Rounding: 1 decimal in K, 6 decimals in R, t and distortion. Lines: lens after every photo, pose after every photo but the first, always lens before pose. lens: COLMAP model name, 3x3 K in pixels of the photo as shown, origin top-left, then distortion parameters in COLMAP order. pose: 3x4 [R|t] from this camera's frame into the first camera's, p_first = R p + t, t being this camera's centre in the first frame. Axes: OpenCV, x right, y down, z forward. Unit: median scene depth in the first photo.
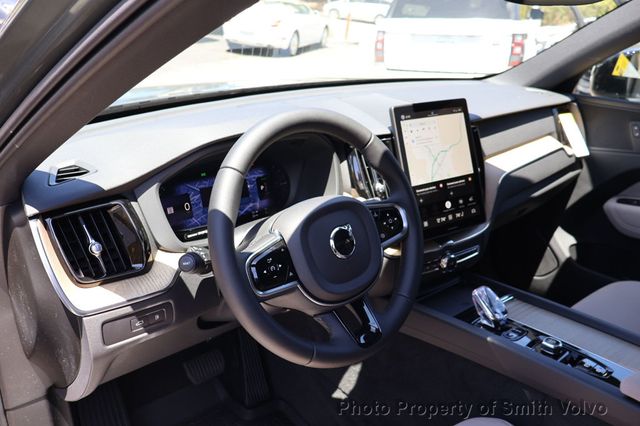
lens RADIAL K [[538.2, 0, 320.0], [0, 538.2, 213.0], [0, 0, 1]] dist [-0.004028, 0.002392]
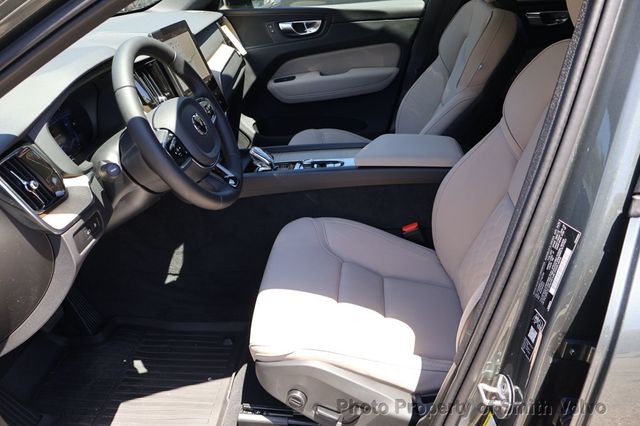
lens RADIAL K [[538.2, 0, 320.0], [0, 538.2, 213.0], [0, 0, 1]] dist [-0.004028, 0.002392]
pose [[0.704978, -0.375321, 0.601781, -0.352736], [0.310045, 0.926219, 0.214454, 0.032280], [-0.637870, 0.035394, 0.769330, -0.153717]]
